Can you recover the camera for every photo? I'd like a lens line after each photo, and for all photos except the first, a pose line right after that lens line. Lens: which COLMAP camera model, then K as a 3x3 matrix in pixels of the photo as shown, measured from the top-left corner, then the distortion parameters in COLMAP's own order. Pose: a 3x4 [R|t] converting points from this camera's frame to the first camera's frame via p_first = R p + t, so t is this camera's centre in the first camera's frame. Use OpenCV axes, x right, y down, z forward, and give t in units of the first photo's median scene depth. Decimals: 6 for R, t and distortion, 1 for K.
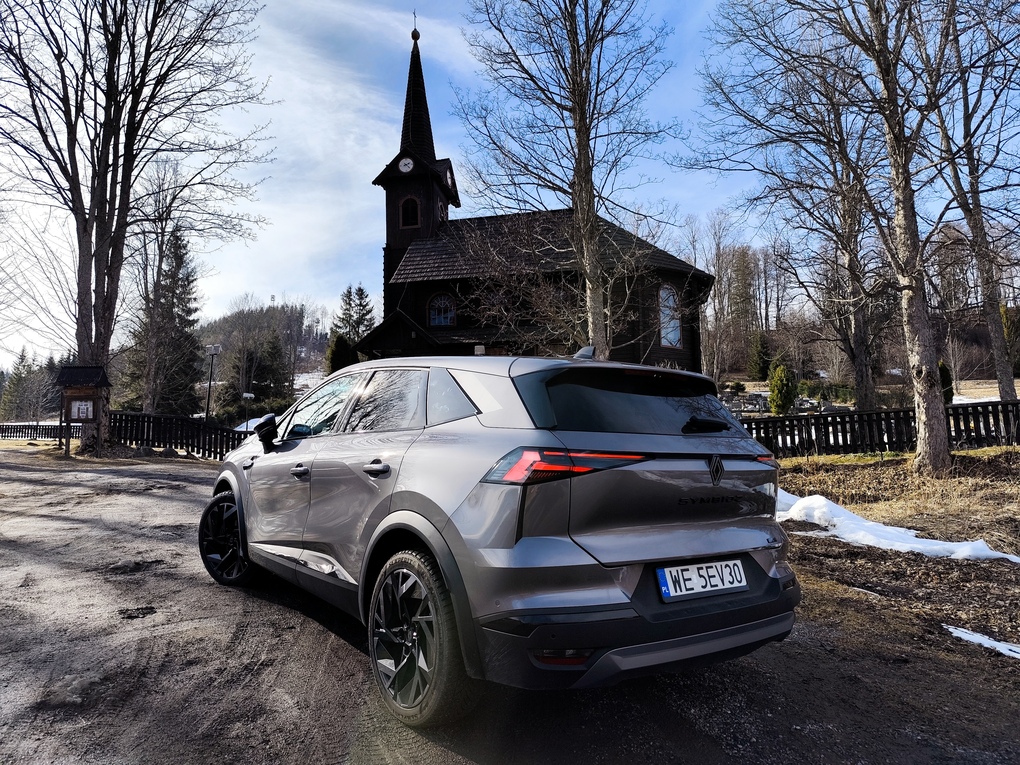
lens RADIAL K [[717.7, 0, 507.1], [0, 717.7, 388.1], [0, 0, 1]] dist [0.043104, -0.045962]
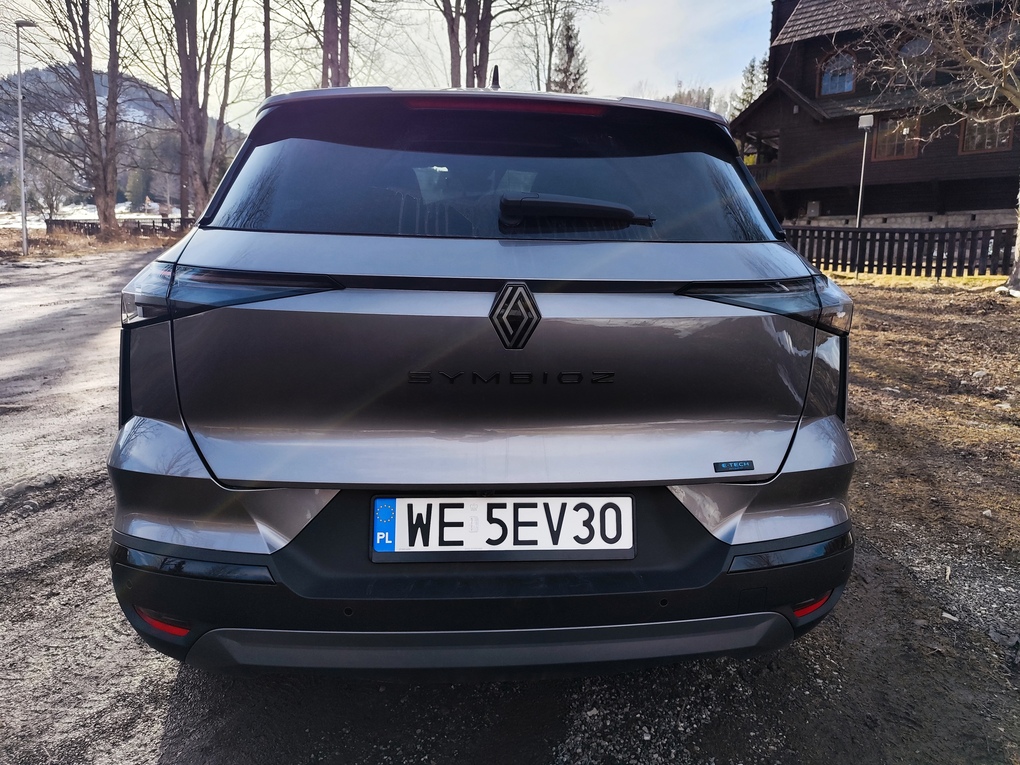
lens RADIAL K [[717.7, 0, 507.1], [0, 717.7, 388.1], [0, 0, 1]] dist [0.043104, -0.045962]
pose [[0.850896, 0.107646, -0.514187, 0.518139], [0.037094, 0.964027, 0.263204, 0.037216], [0.524022, -0.243032, 0.816294, 0.604648]]
